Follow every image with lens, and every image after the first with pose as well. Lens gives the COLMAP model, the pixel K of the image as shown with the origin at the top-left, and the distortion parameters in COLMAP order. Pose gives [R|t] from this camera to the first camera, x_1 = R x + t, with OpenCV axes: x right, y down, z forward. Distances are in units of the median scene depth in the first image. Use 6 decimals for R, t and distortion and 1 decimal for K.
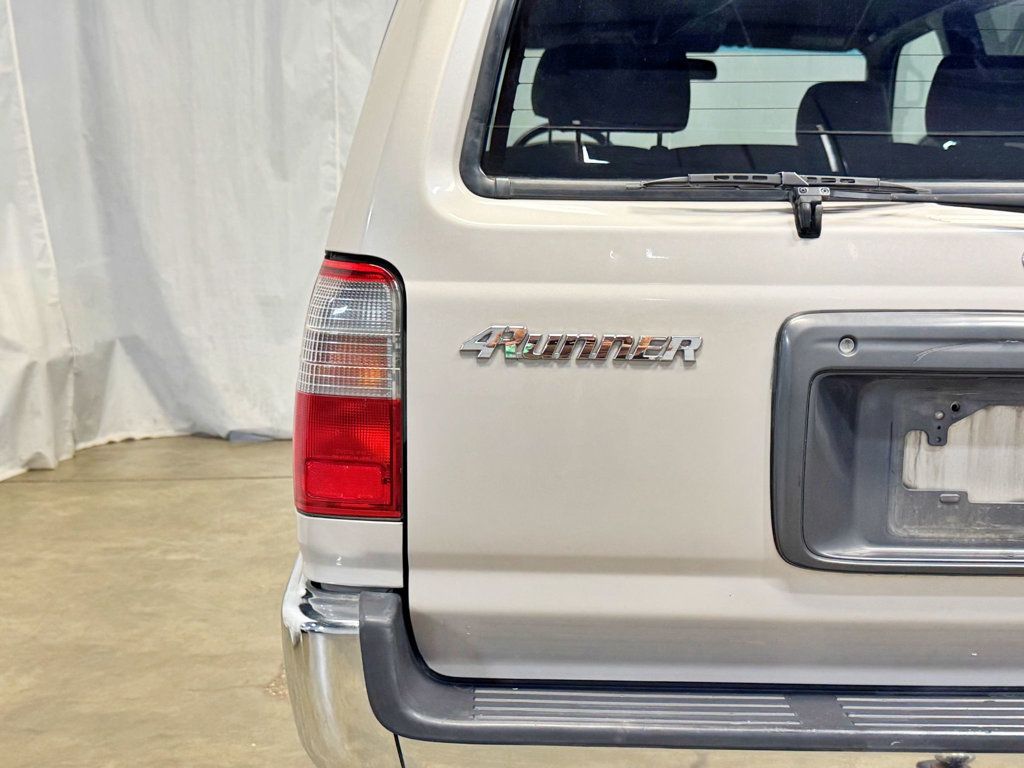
lens RADIAL K [[1329.5, 0, 512.0], [0, 1329.5, 384.0], [0, 0, 1]] dist [0.124862, -0.006257]
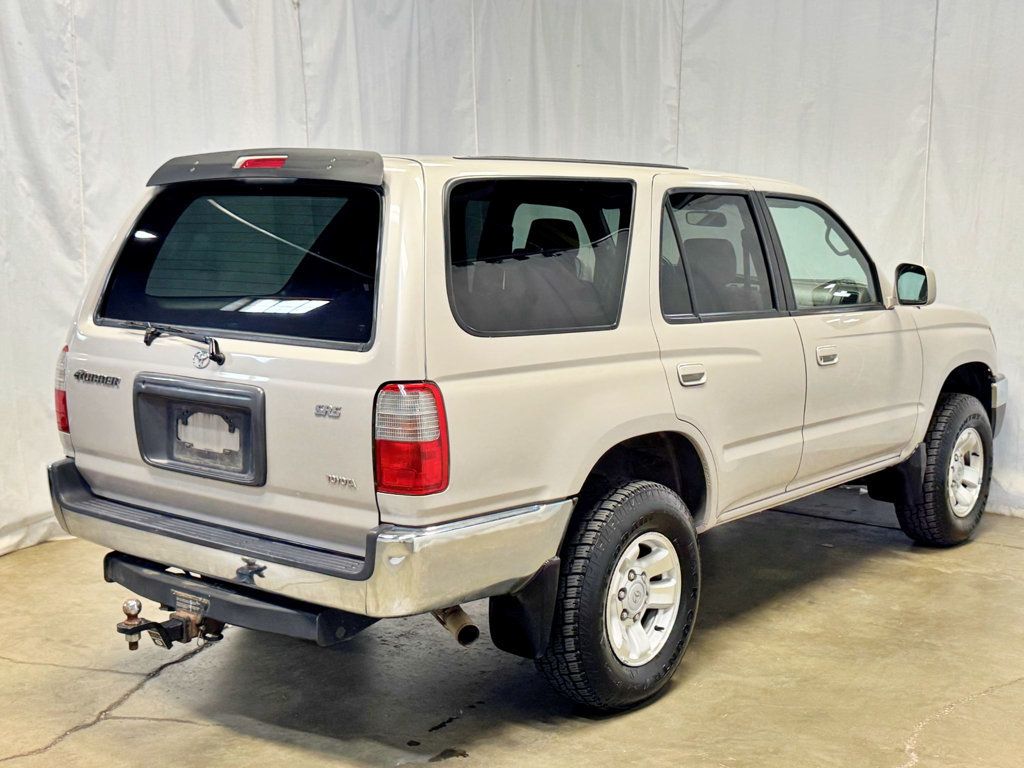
lens RADIAL K [[1329.5, 0, 512.0], [0, 1329.5, 384.0], [0, 0, 1]] dist [0.124862, -0.006257]
pose [[0.767460, 0.078469, -0.636276, 2.514491], [-0.094170, 0.995514, 0.009186, -0.122067], [0.634142, 0.052868, 0.771407, -0.650558]]
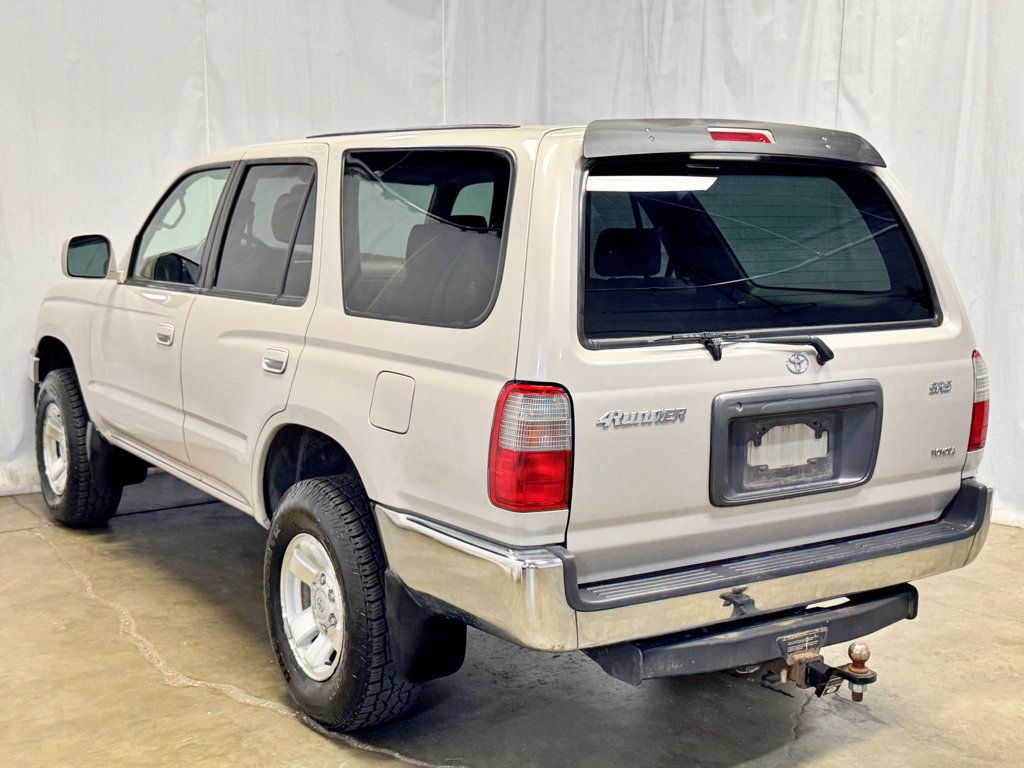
lens RADIAL K [[1329.5, 0, 512.0], [0, 1329.5, 384.0], [0, 0, 1]] dist [0.124862, -0.006257]
pose [[0.846179, -0.076434, 0.527389, -1.222584], [0.075811, 0.996861, 0.022839, -0.142468], [-0.527479, 0.020656, 0.849317, -0.702287]]
